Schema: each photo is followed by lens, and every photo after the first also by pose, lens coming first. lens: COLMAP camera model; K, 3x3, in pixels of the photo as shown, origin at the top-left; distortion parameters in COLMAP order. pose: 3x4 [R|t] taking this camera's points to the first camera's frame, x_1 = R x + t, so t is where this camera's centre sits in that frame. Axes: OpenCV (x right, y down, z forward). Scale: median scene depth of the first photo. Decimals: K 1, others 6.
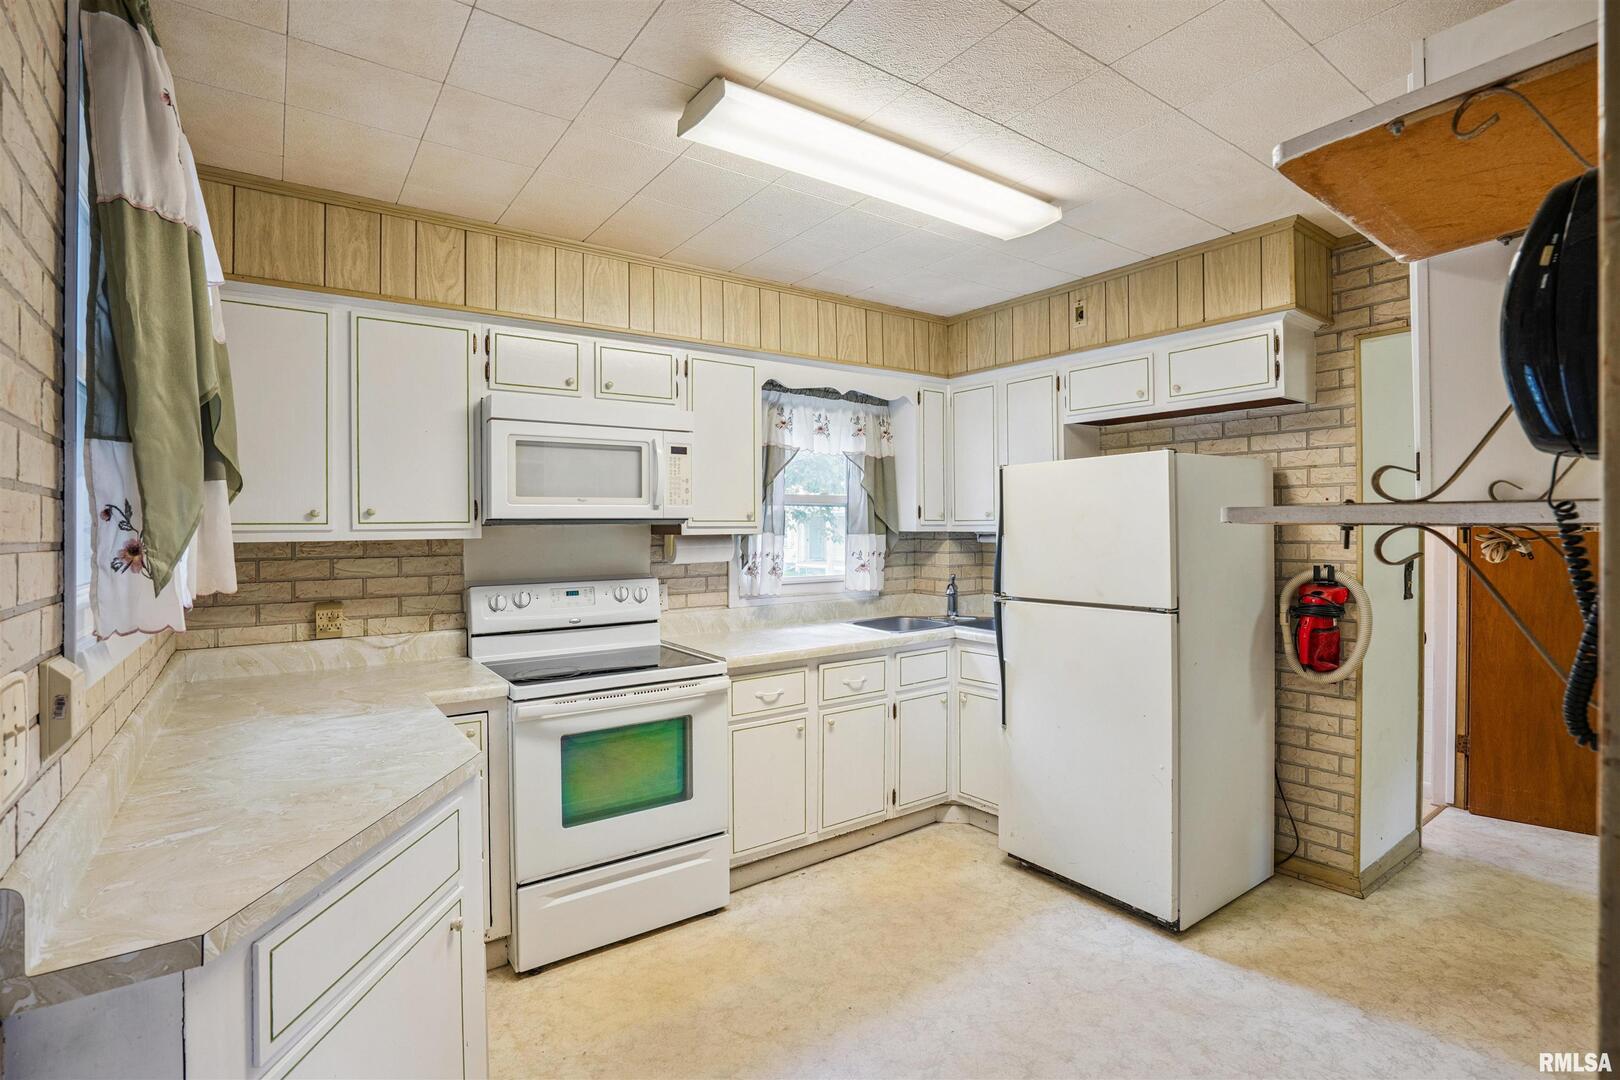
lens RADIAL K [[762.7, 0, 811.1], [0, 762.7, 530.4], [0, 0, 1]] dist [-0.032443, -0.000033]
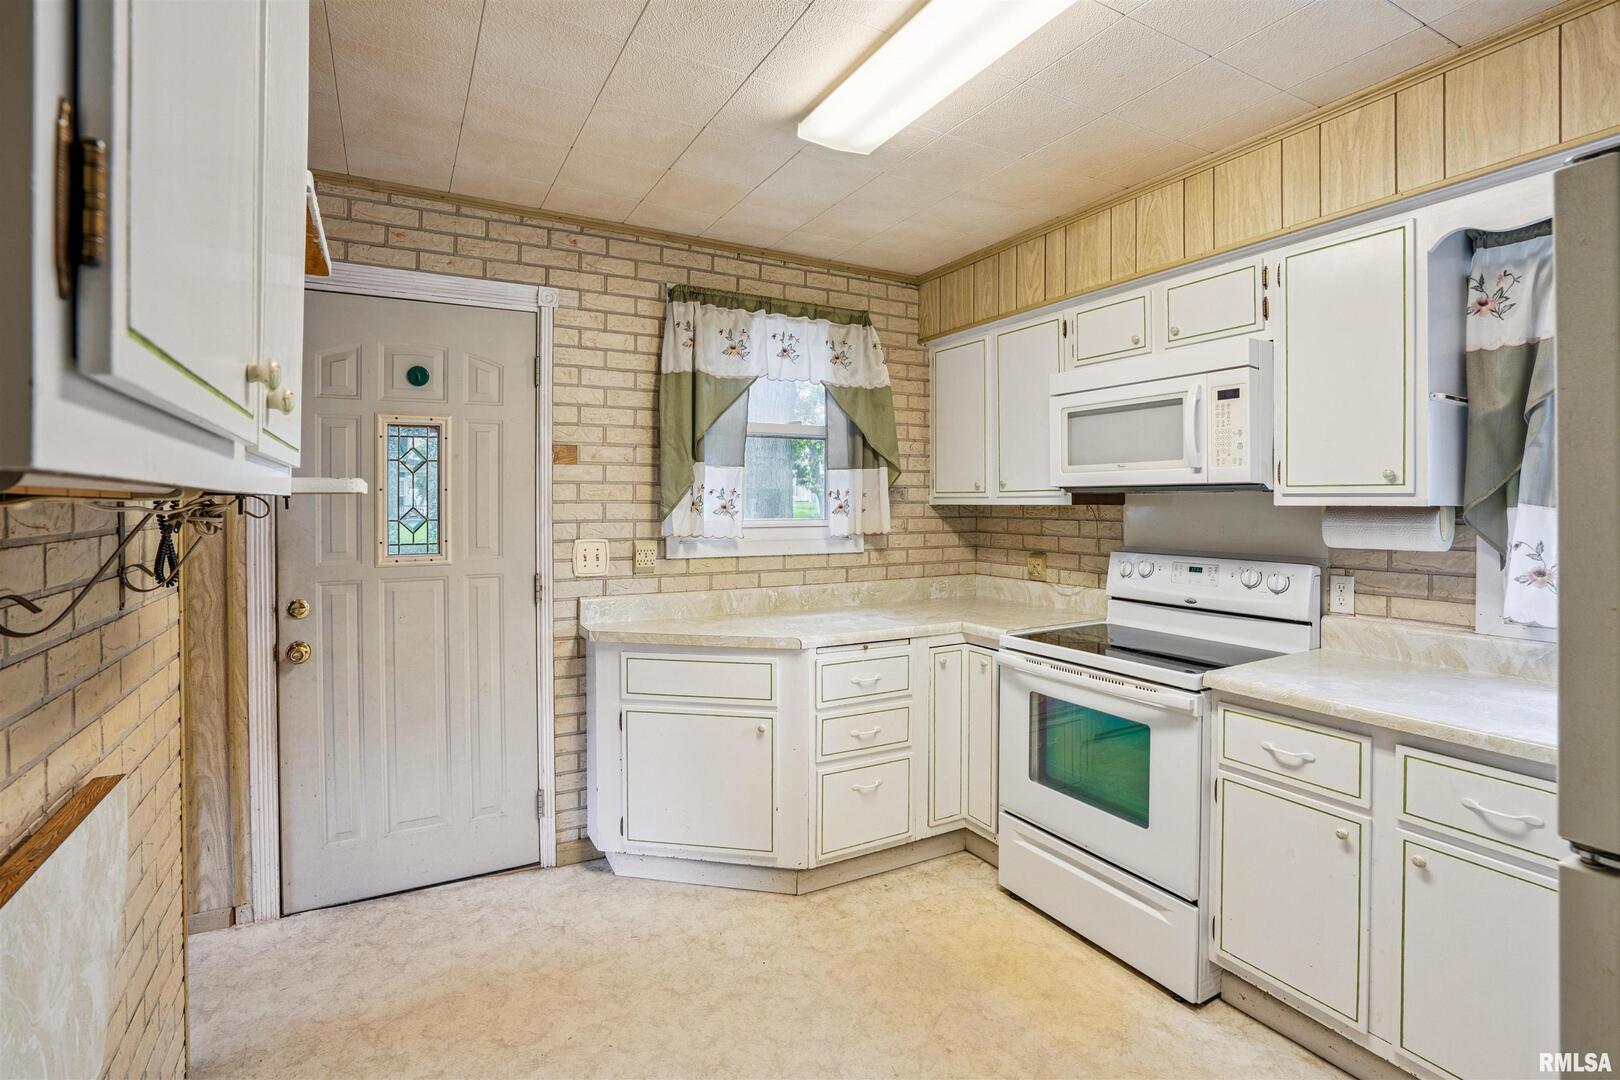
lens RADIAL K [[782.4, 0, 811.0], [0, 782.4, 503.3], [0, 0, 1]] dist [-0.001983, 0.000642]
pose [[-0.114029, 0.011789, -0.993407, 0.687124], [-0.002713, 0.999922, 0.012178, -0.004453], [0.993474, 0.004084, -0.113988, 0.709516]]
